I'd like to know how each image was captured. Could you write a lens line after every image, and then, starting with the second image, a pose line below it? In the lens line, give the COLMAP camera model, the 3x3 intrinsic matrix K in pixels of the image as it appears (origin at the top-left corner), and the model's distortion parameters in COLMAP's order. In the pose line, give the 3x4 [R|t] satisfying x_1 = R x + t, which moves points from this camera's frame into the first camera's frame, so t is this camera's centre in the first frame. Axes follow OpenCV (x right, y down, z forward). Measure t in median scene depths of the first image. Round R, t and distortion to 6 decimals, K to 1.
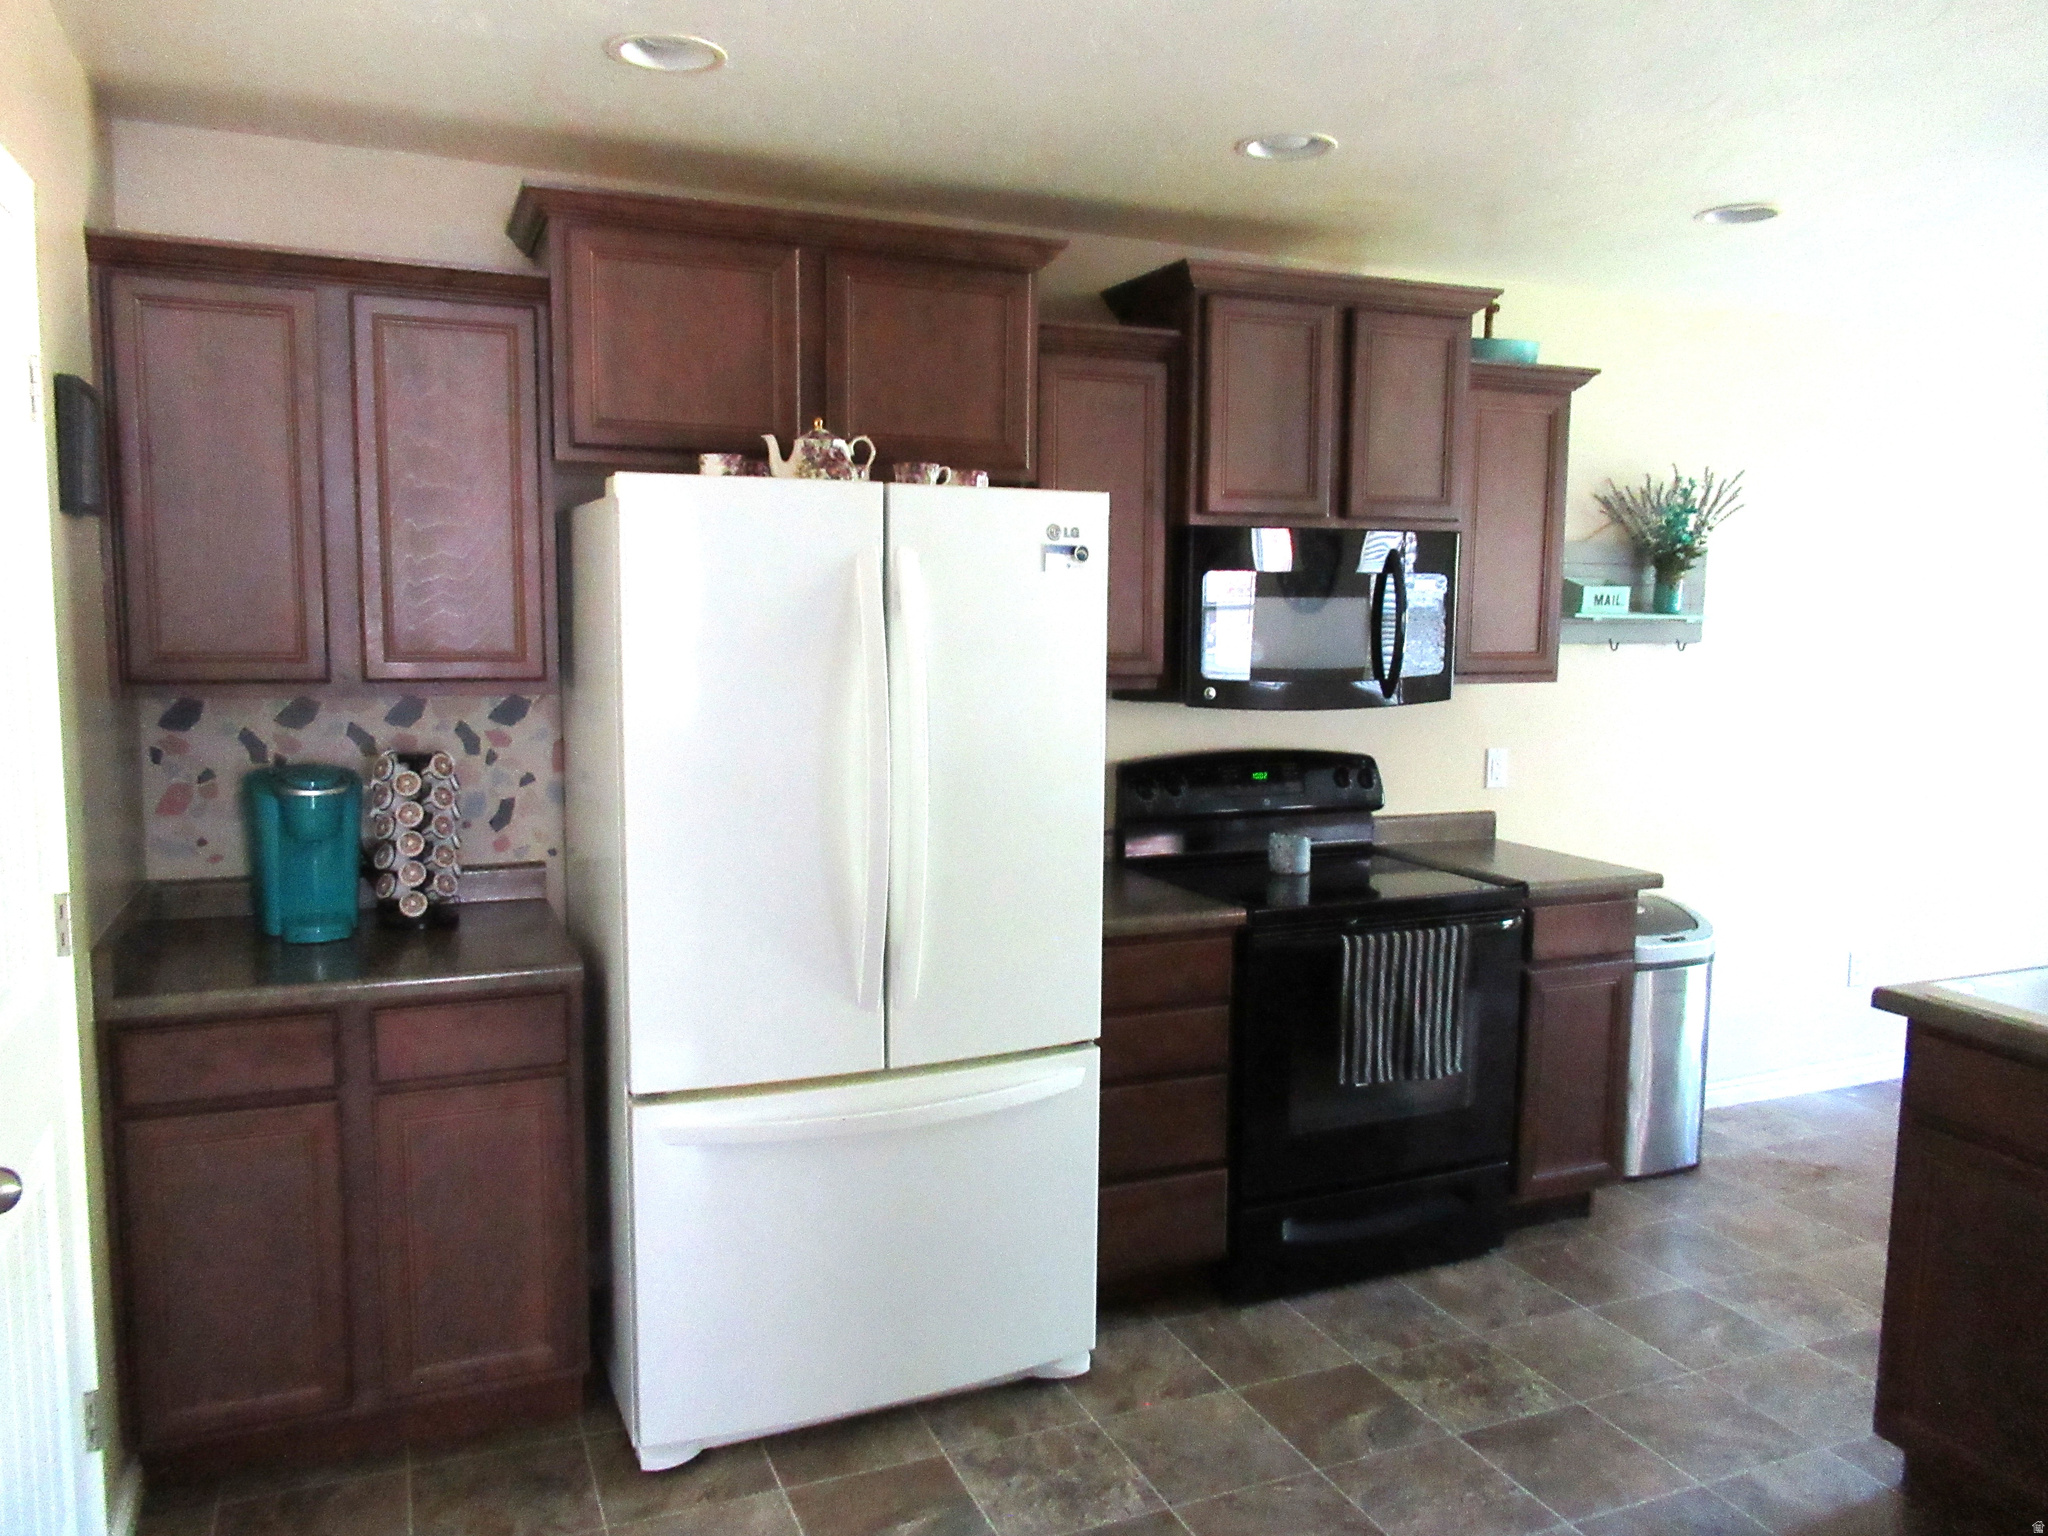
lens RADIAL K [[1533.2, 0, 1024.0], [0, 1533.2, 768.0], [0, 0, 1]] dist [0.004294, -0.005061]
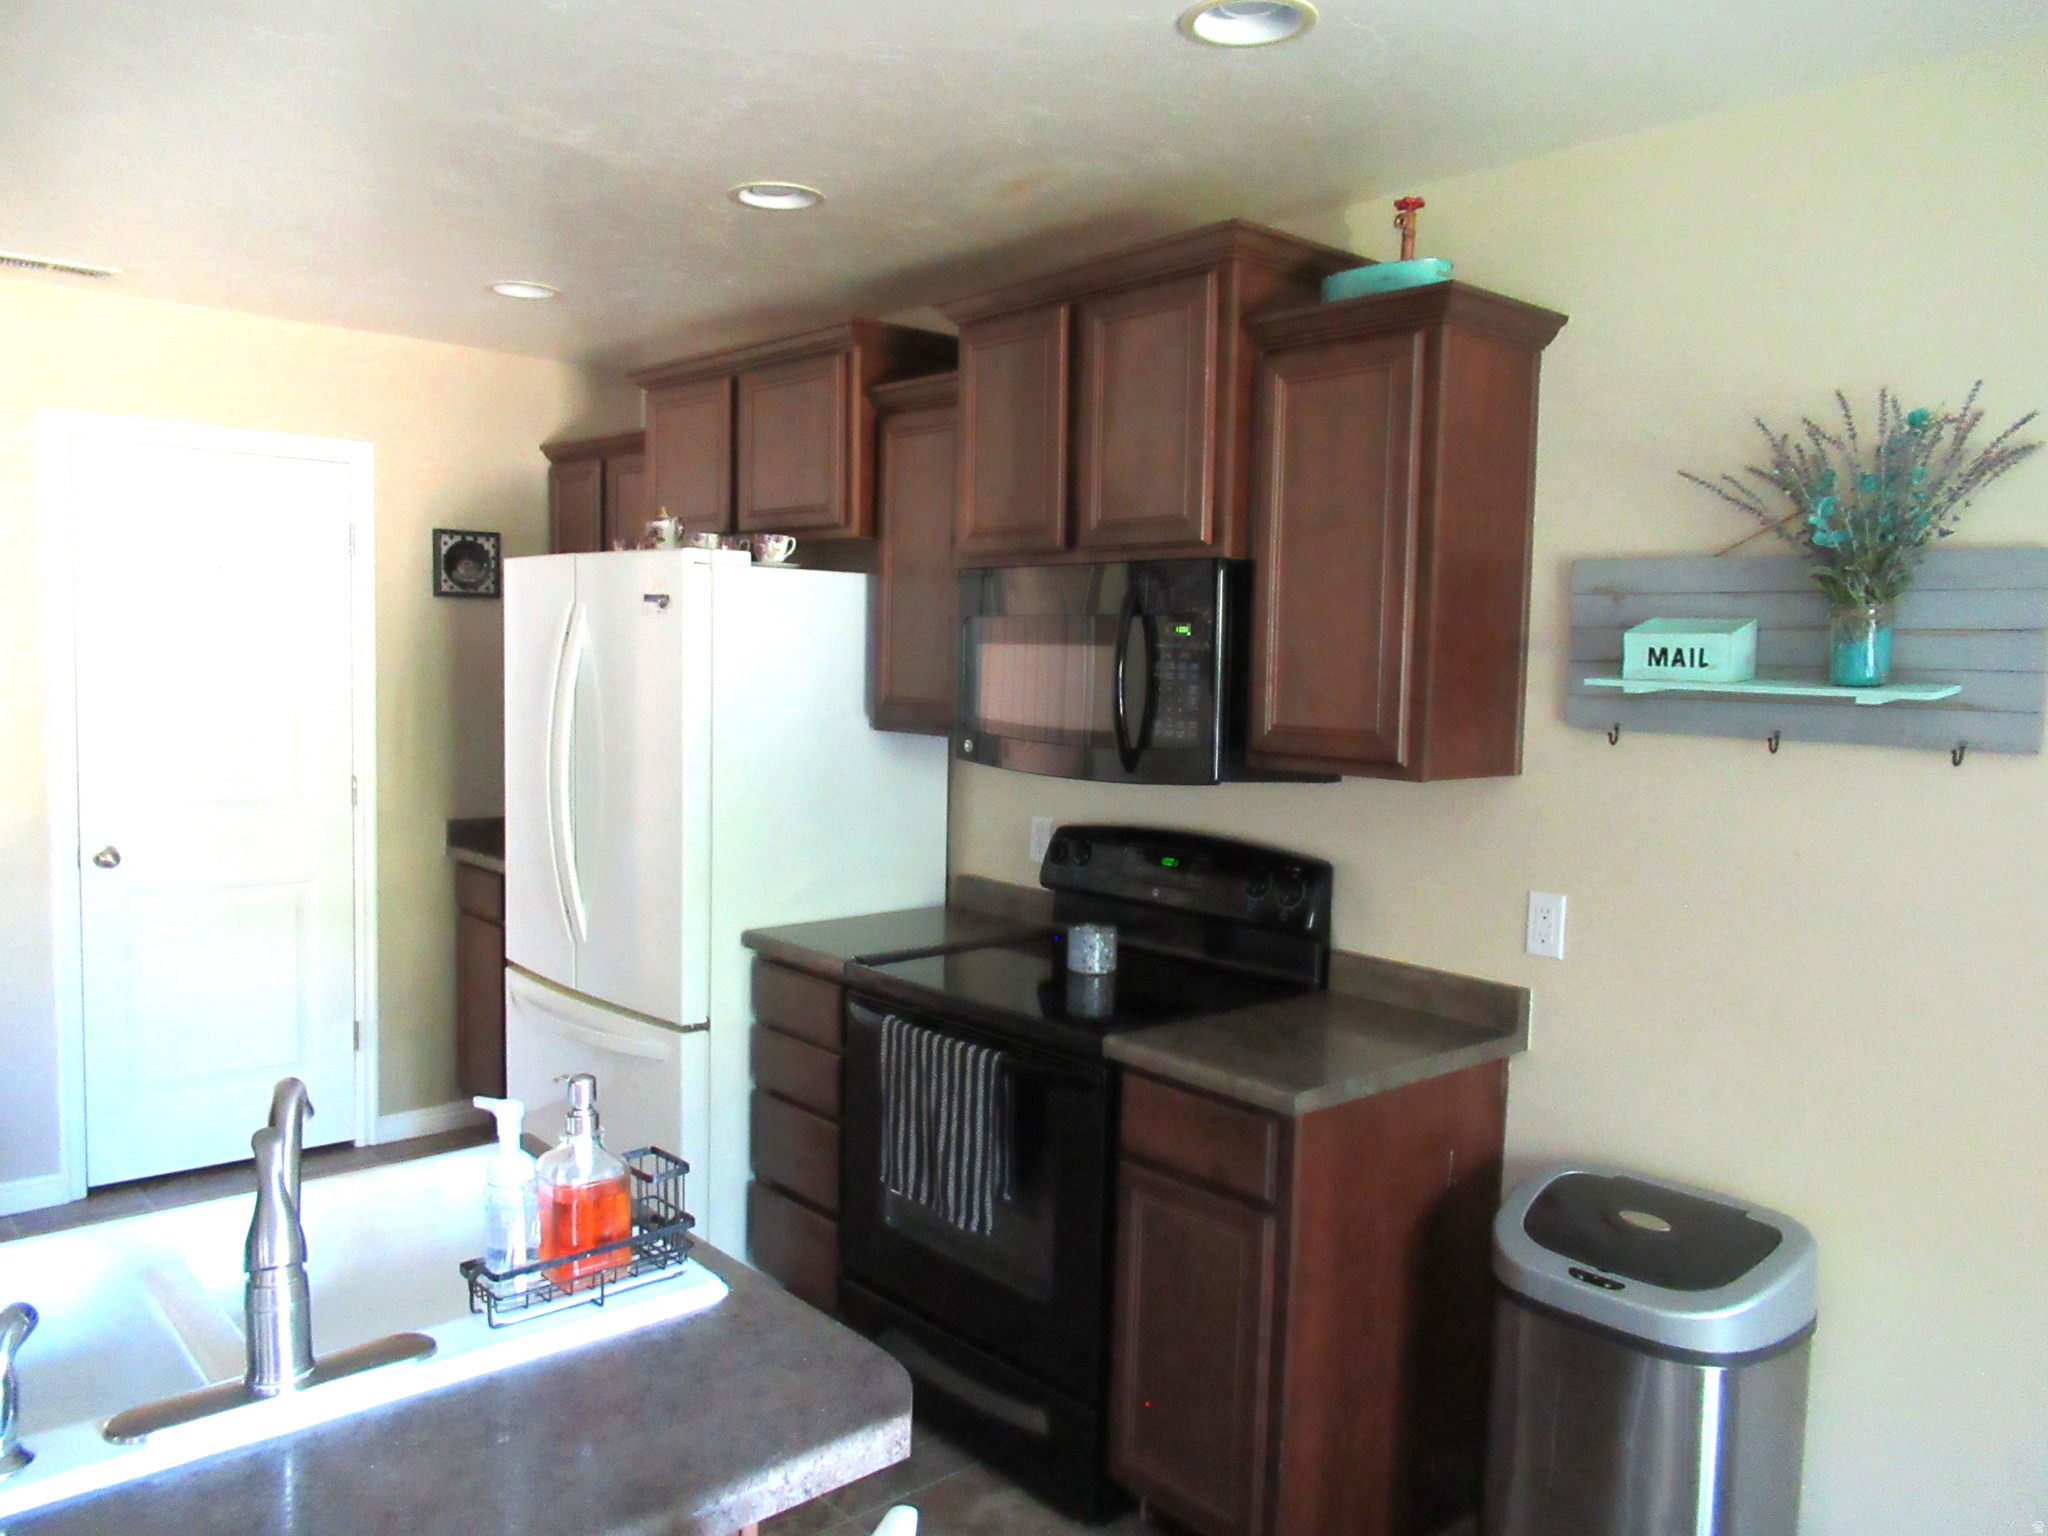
lens RADIAL K [[1533.2, 0, 1024.0], [0, 1533.2, 768.0], [0, 0, 1]] dist [0.004294, -0.005061]
pose [[0.316987, 0.074350, -0.945511, 0.854648], [-0.121933, 0.991844, 0.037115, -0.062525], [0.940559, 0.103524, 0.323468, 0.613412]]
